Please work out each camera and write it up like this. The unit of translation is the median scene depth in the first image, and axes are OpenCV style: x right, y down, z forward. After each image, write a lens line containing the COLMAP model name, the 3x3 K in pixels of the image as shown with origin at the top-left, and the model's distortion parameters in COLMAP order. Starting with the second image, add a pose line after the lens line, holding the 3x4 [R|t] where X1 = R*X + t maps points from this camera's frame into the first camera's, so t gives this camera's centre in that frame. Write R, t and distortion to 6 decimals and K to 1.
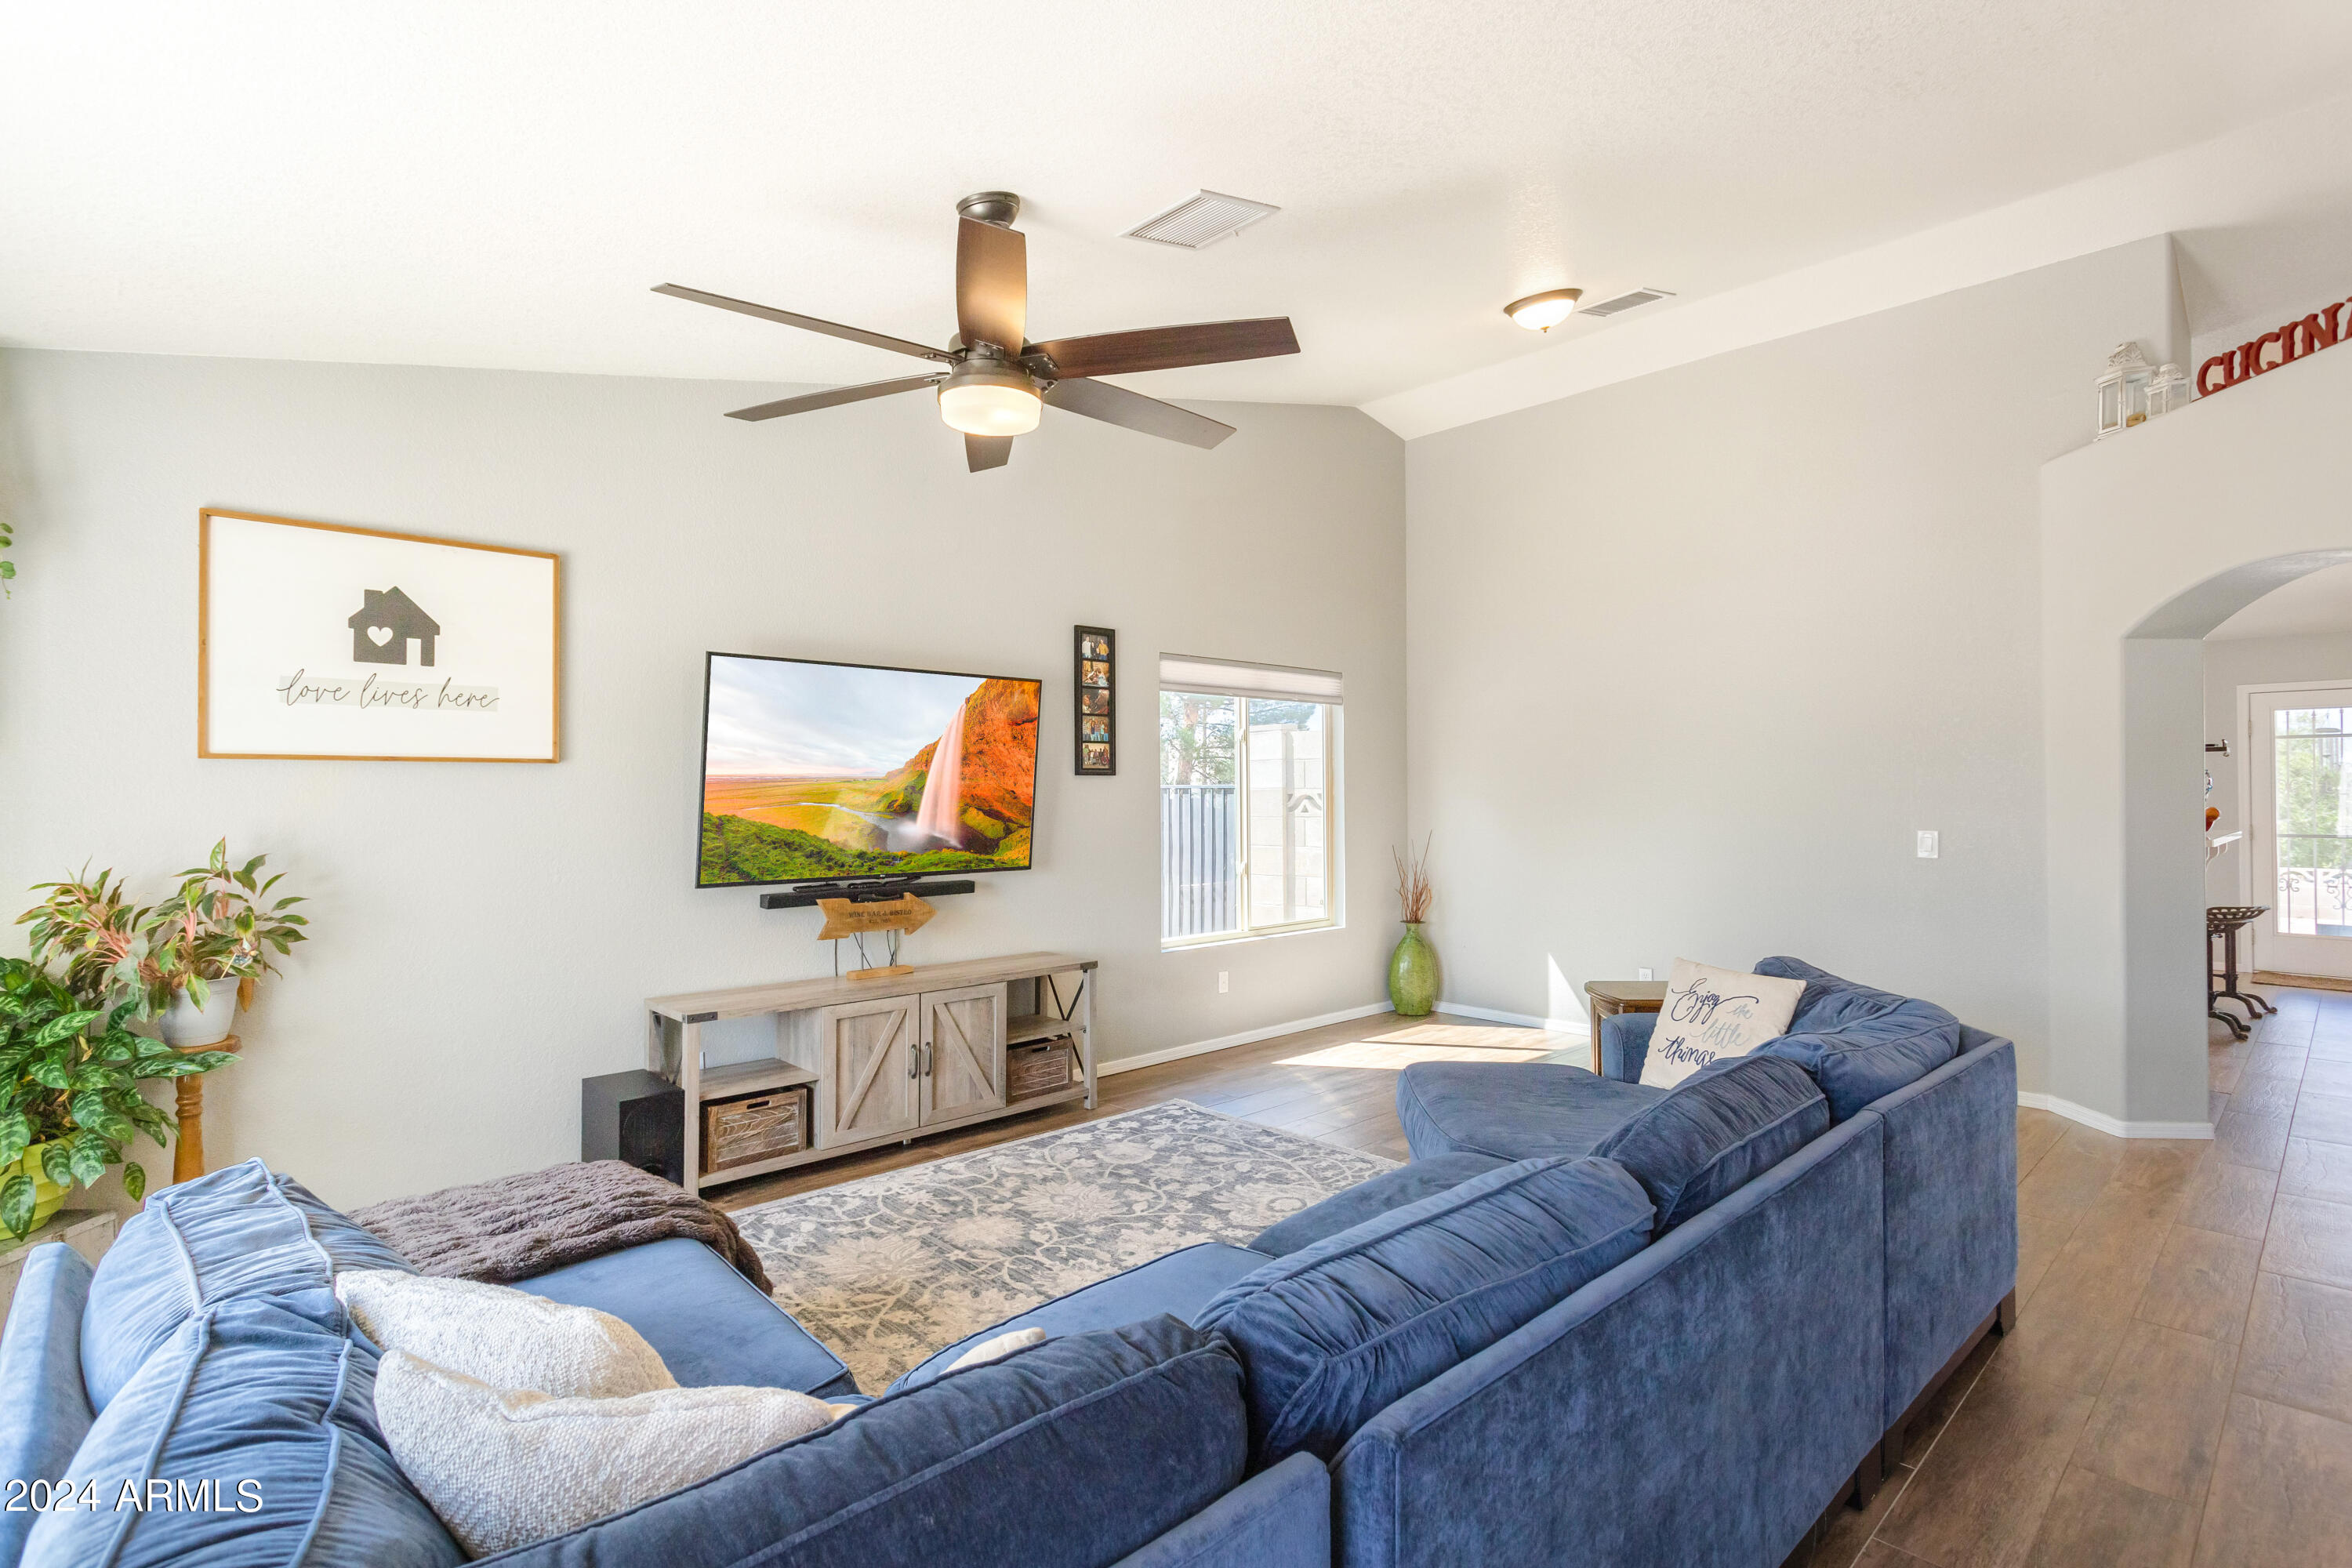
lens RADIAL K [[1130.2, 0, 1172.0], [0, 1130.2, 790.1], [0, 0, 1]] dist [-0.000554, 0.001695]
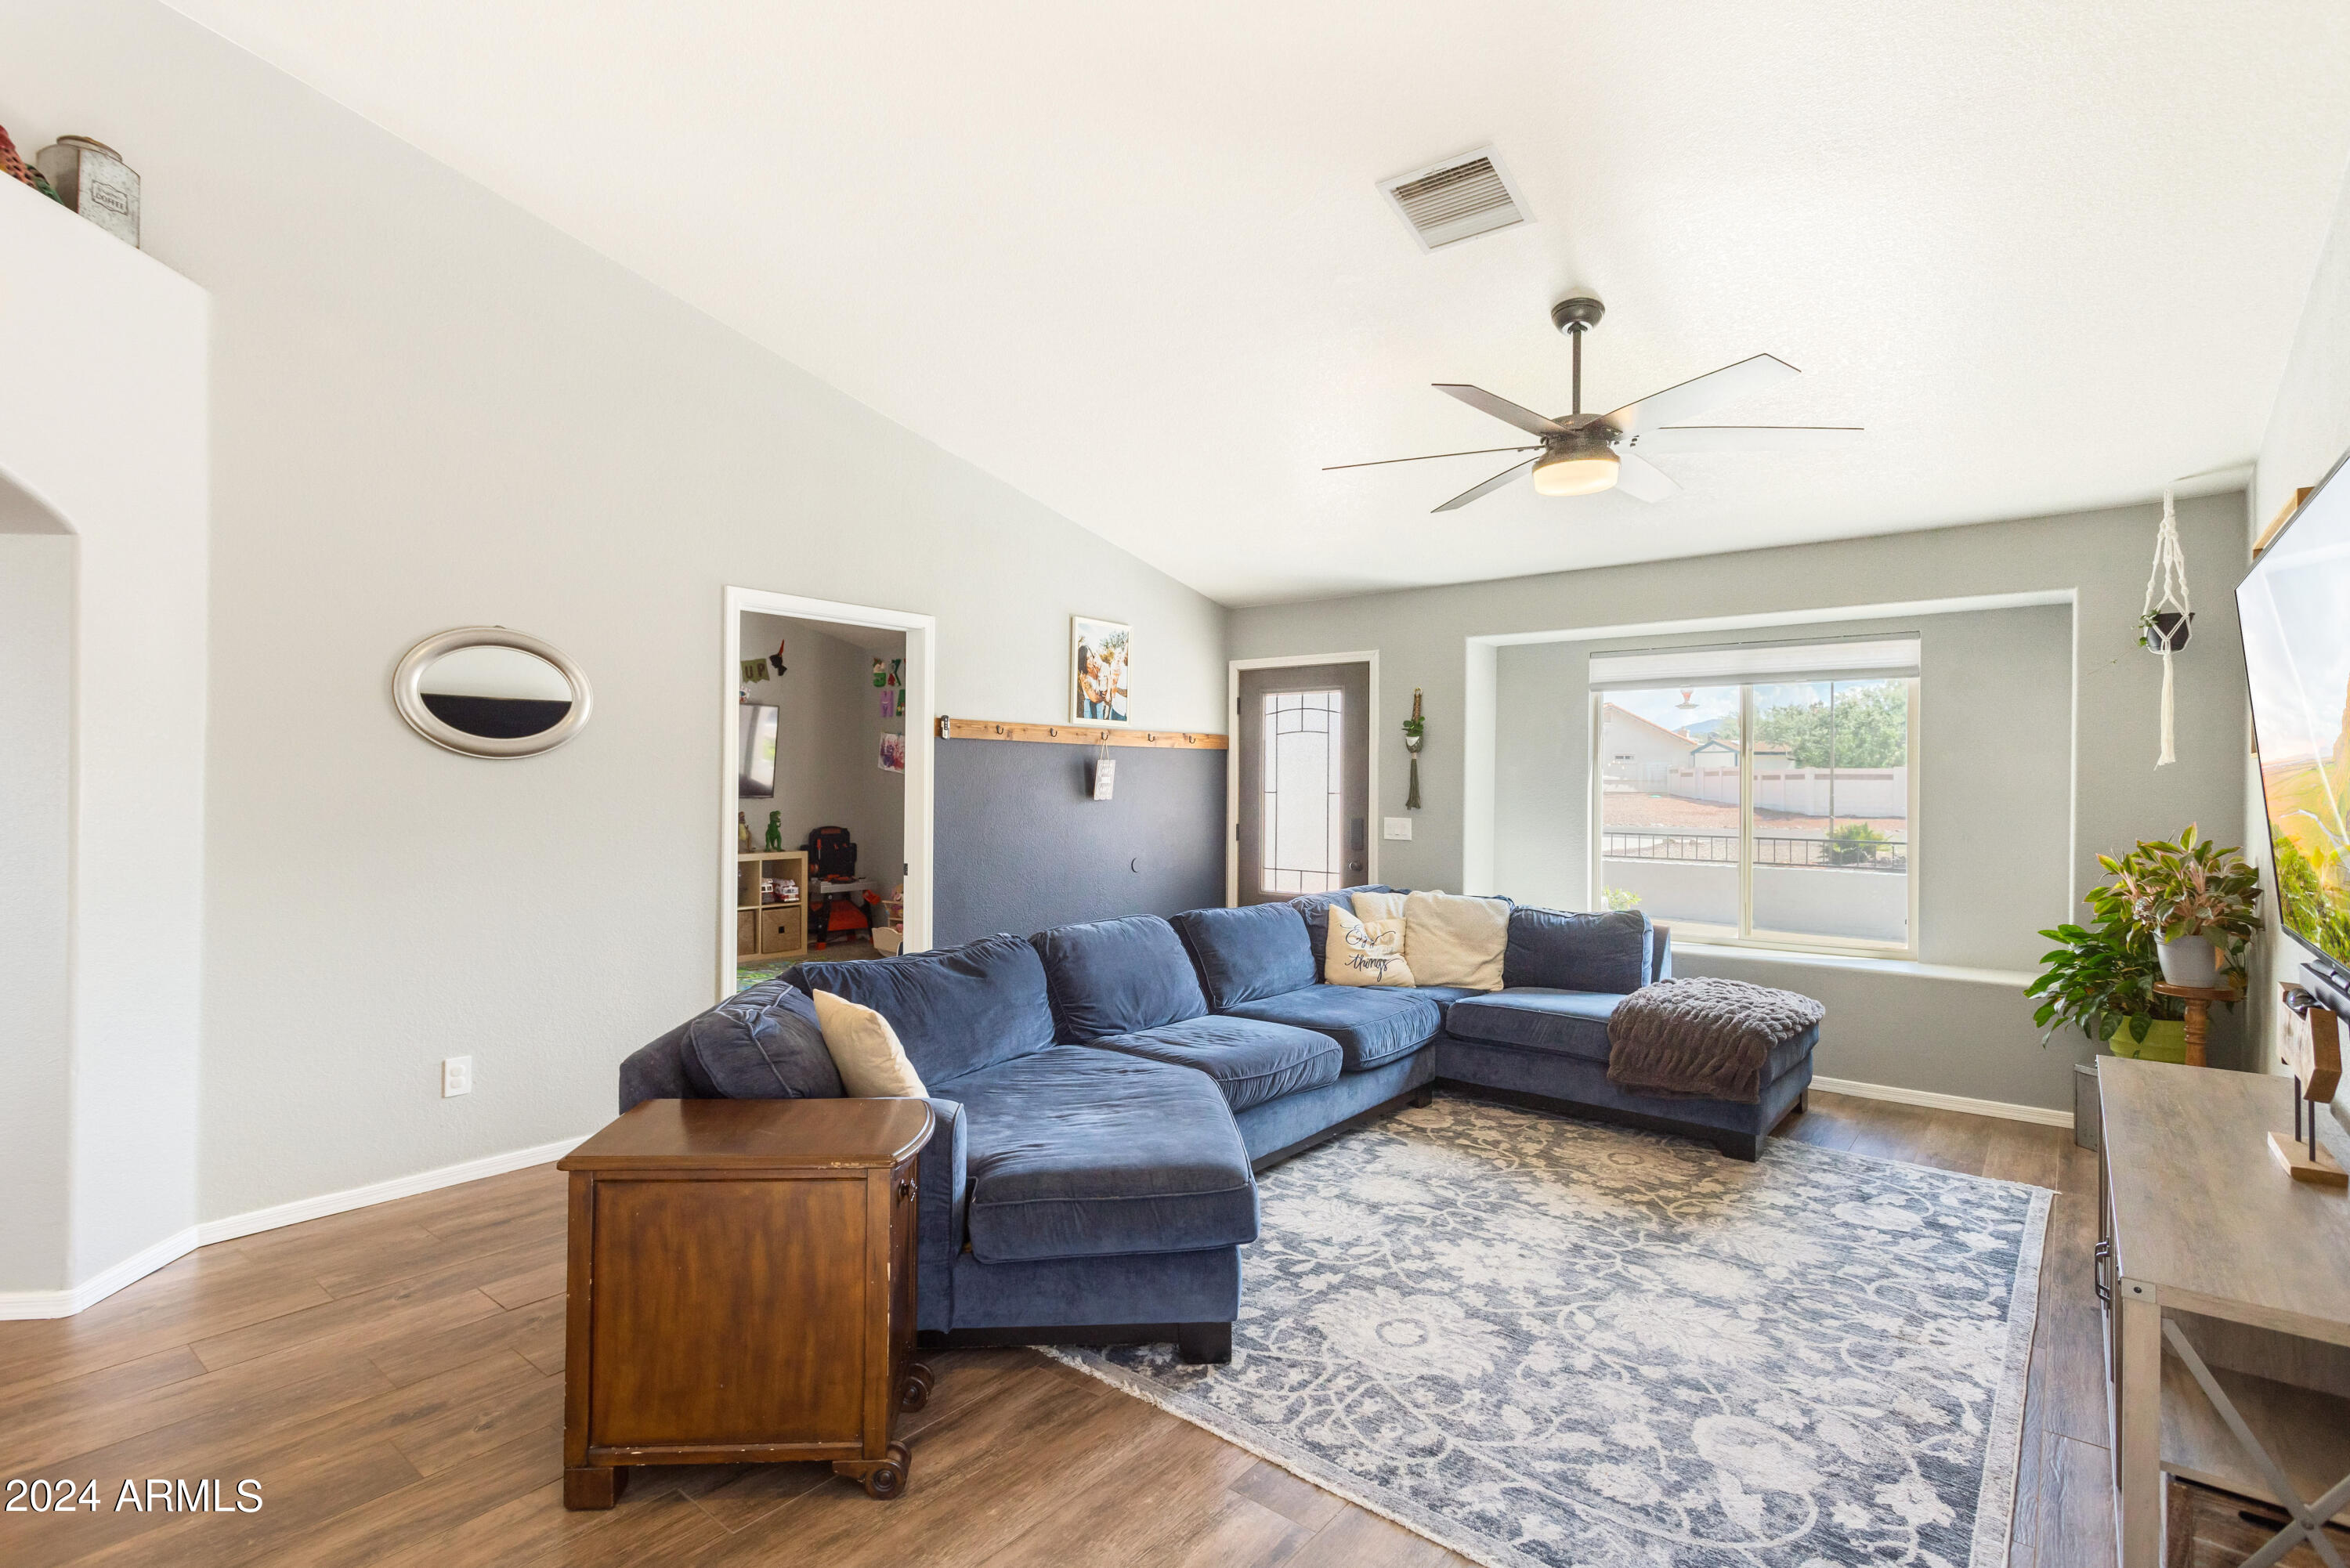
lens RADIAL K [[1129.2, 0, 1179.1], [0, 1129.2, 776.8], [0, 0, 1]] dist [-0.000554, 0.001695]
pose [[-0.989651, -0.006097, -0.143365, 0.292292], [-0.005692, 0.999979, -0.003233, 0.001180], [0.143382, -0.002384, -0.989665, 1.406950]]
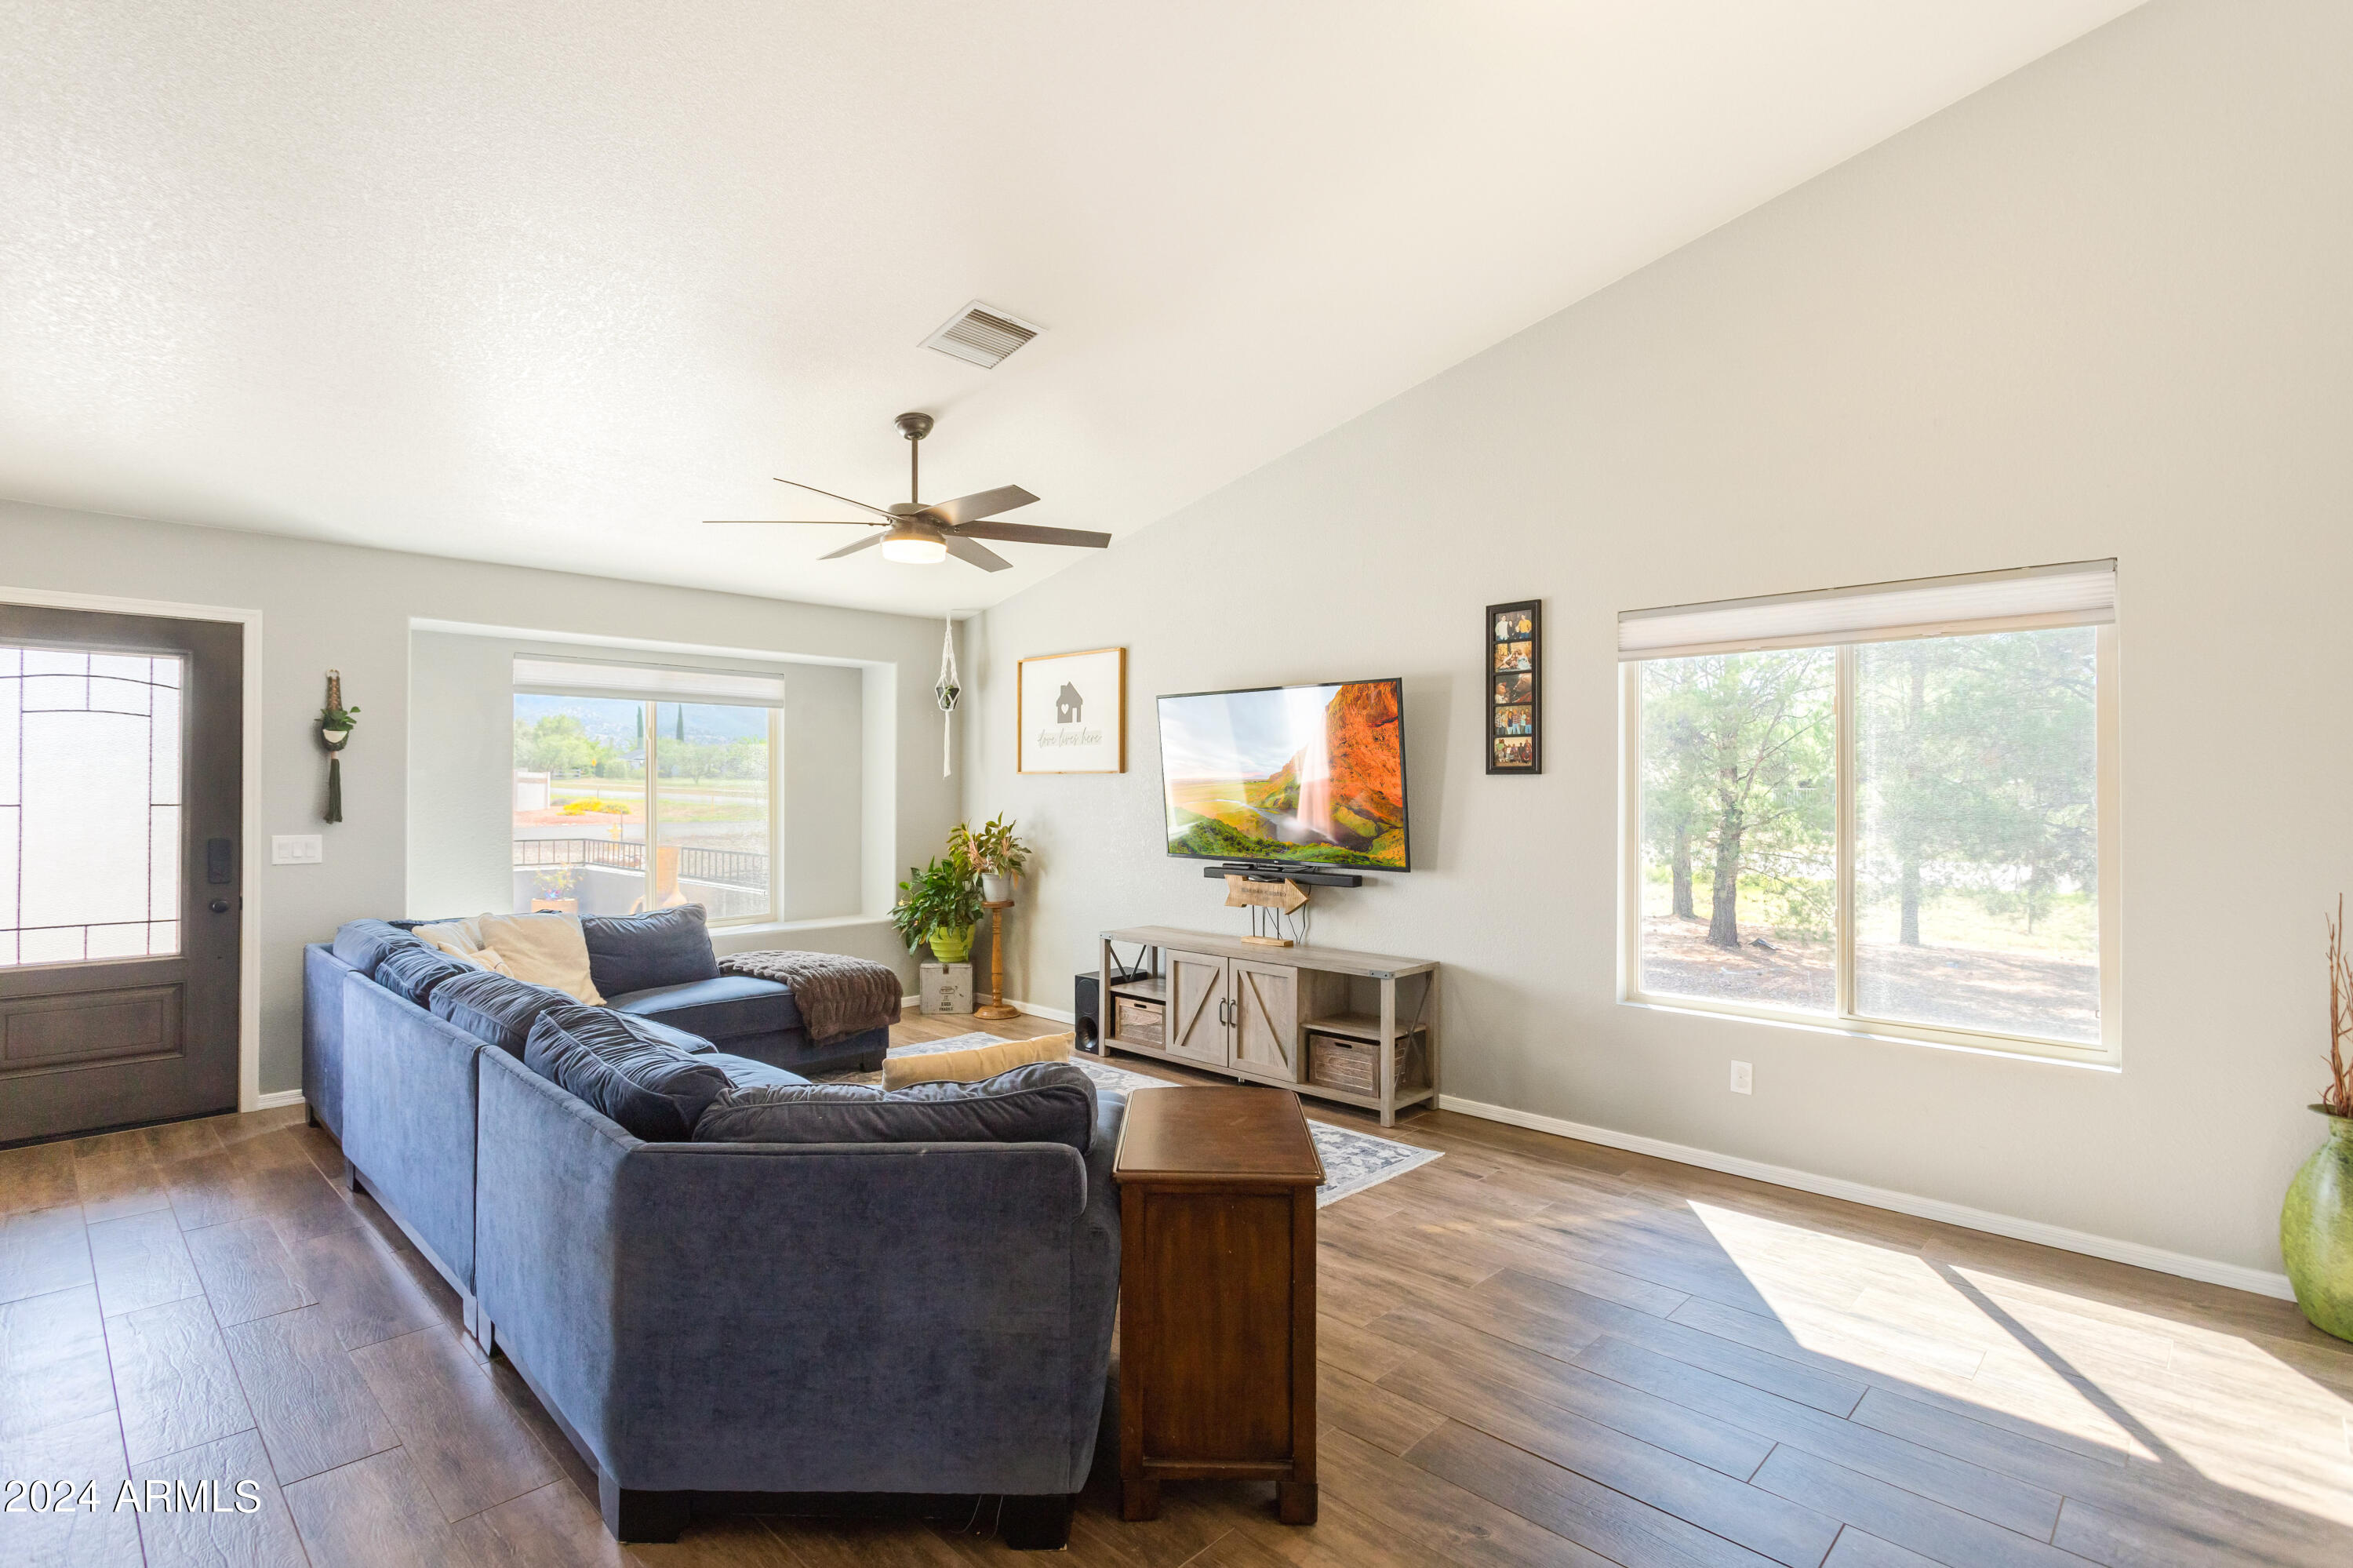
lens RADIAL K [[1130.7, 0, 1161.7], [0, 1130.7, 784.7], [0, 0, 1]] dist [-0.000554, 0.001695]
pose [[0.041107, -0.002543, -0.999151, 0.937925], [-0.003483, 0.999990, -0.002689, -0.002218], [0.999149, 0.003591, 0.041098, 0.832252]]
